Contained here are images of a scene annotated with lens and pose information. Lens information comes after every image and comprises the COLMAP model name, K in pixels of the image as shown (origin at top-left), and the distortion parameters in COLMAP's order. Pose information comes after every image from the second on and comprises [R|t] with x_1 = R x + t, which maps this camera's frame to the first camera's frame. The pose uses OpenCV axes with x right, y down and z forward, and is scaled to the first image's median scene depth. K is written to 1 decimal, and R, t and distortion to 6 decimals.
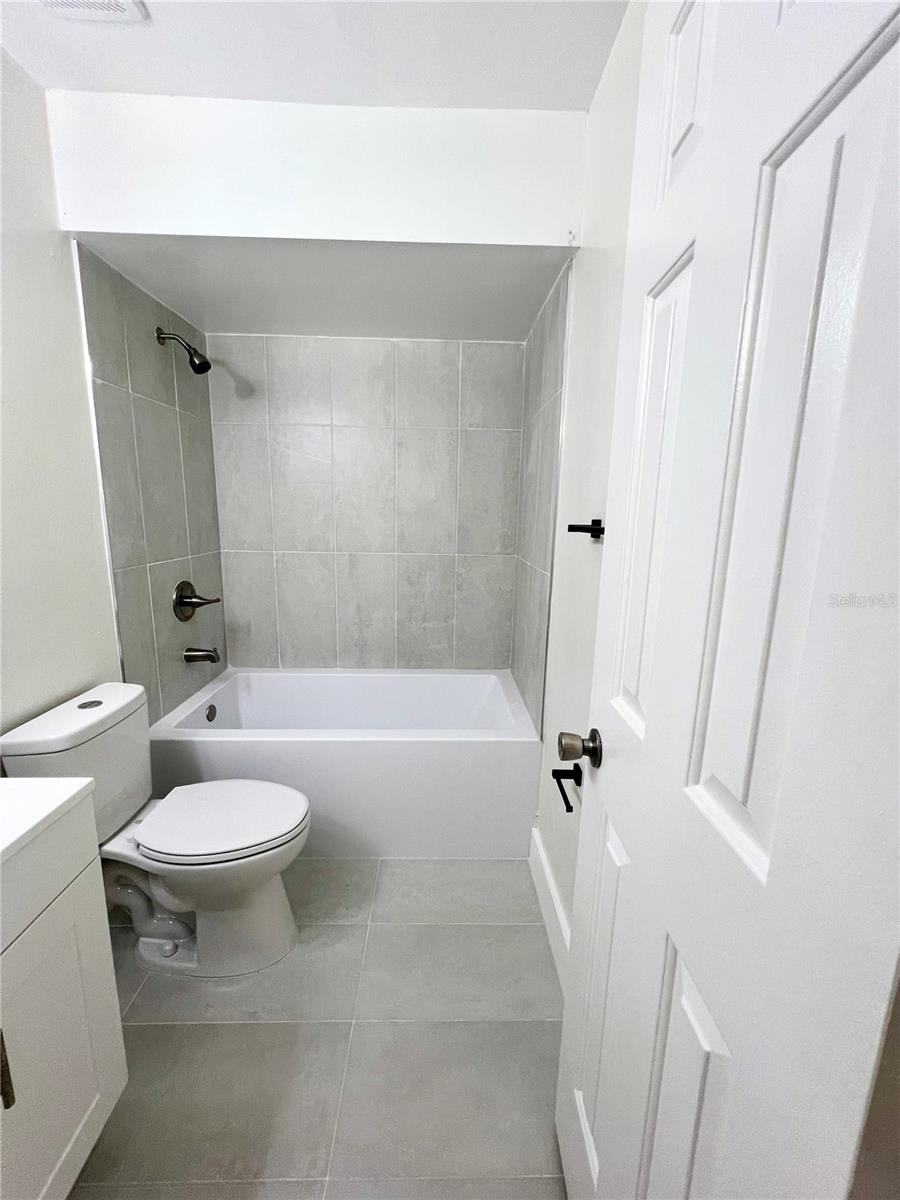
lens RADIAL K [[486.7, 0, 450.4], [0, 486.7, 599.9], [0, 0, 1]] dist [0.003156, -0.000049]
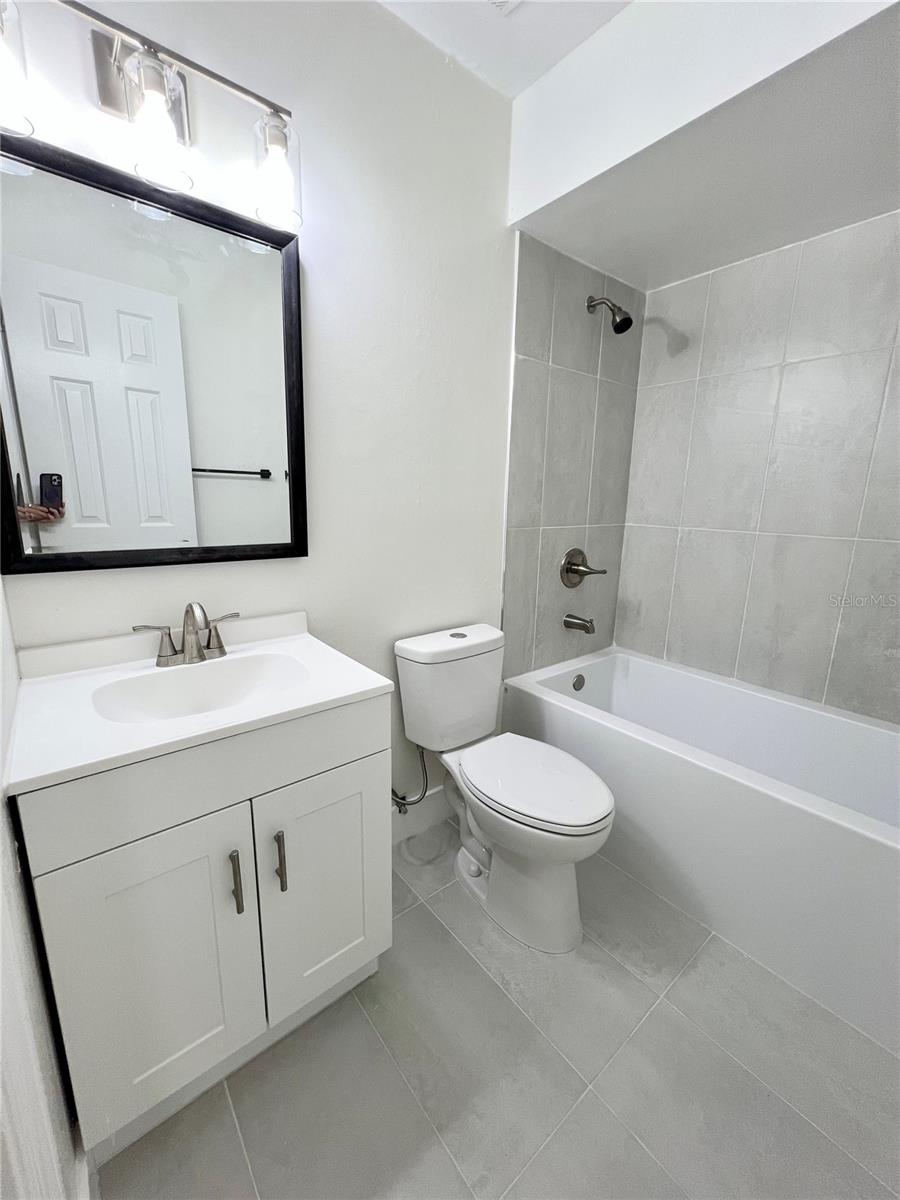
lens RADIAL K [[486.7, 0, 449.9], [0, 486.7, 600.0], [0, 0, 1]] dist [0.003156, -0.000049]
pose [[0.608340, 0.160910, -0.777194, 0.106701], [-0.154838, 0.984478, 0.082629, 0.025083], [0.778427, 0.070072, 0.623812, 0.169557]]
